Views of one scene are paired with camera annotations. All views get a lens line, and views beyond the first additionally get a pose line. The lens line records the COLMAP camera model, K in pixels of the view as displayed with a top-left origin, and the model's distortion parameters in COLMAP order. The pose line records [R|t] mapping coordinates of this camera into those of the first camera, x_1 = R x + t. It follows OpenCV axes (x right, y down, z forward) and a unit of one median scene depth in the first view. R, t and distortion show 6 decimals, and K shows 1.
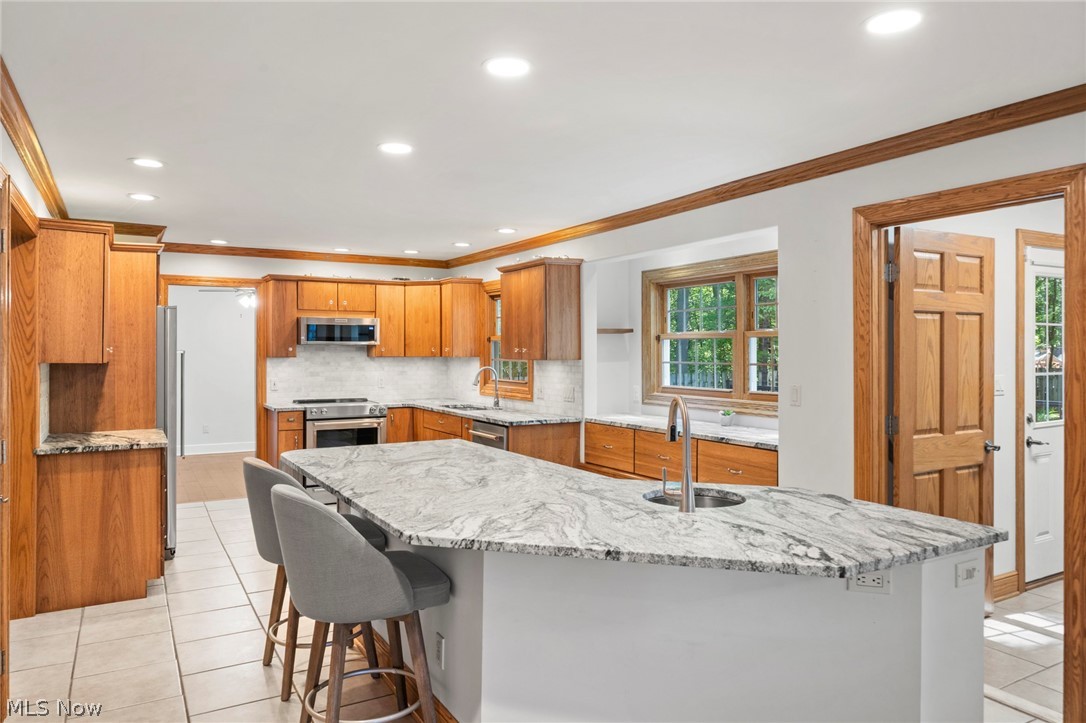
lens RADIAL K [[735.5, 0, 545.2], [0, 735.5, 352.6], [0, 0, 1]] dist [-0.005024, -0.004730]
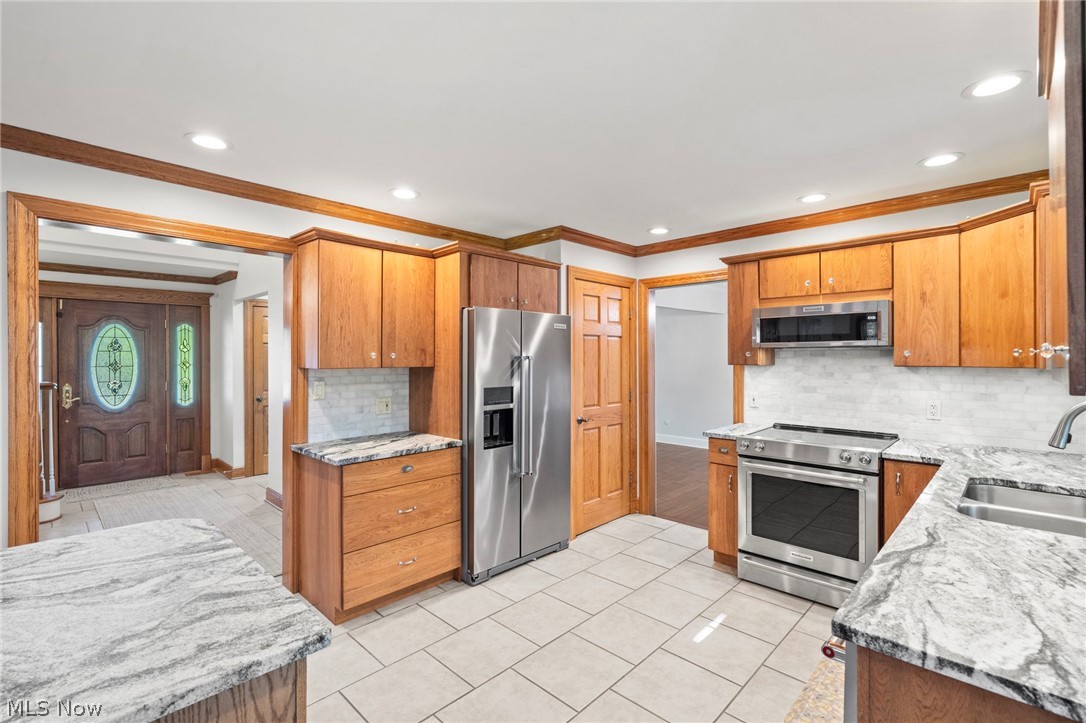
lens RADIAL K [[491.0, 0, 540.7], [0, 491.0, 359.1], [0, 0, 1]] dist [0.000713, 0.000649]
pose [[0.273430, 0.001151, -0.961891, 0.085761], [-0.001392, 0.999999, 0.000801, 0.000237], [0.961891, 0.001120, 0.273432, 0.798476]]
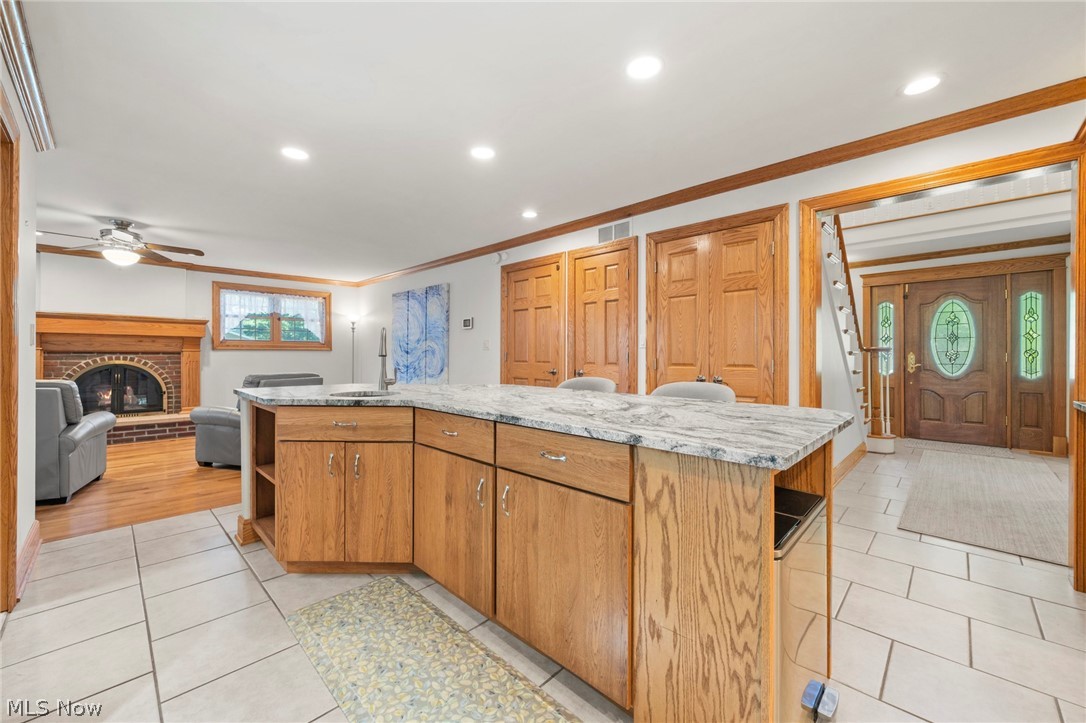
lens RADIAL K [[426.1, 0, 543.2], [0, 426.1, 356.2], [0, 0, 1]] dist [0.000394, 0.000106]
pose [[-0.961398, 0.000633, -0.275161, 0.062071], [-0.001164, 0.999979, 0.006365, 0.027363], [0.275159, 0.006440, -0.961377, 0.855211]]
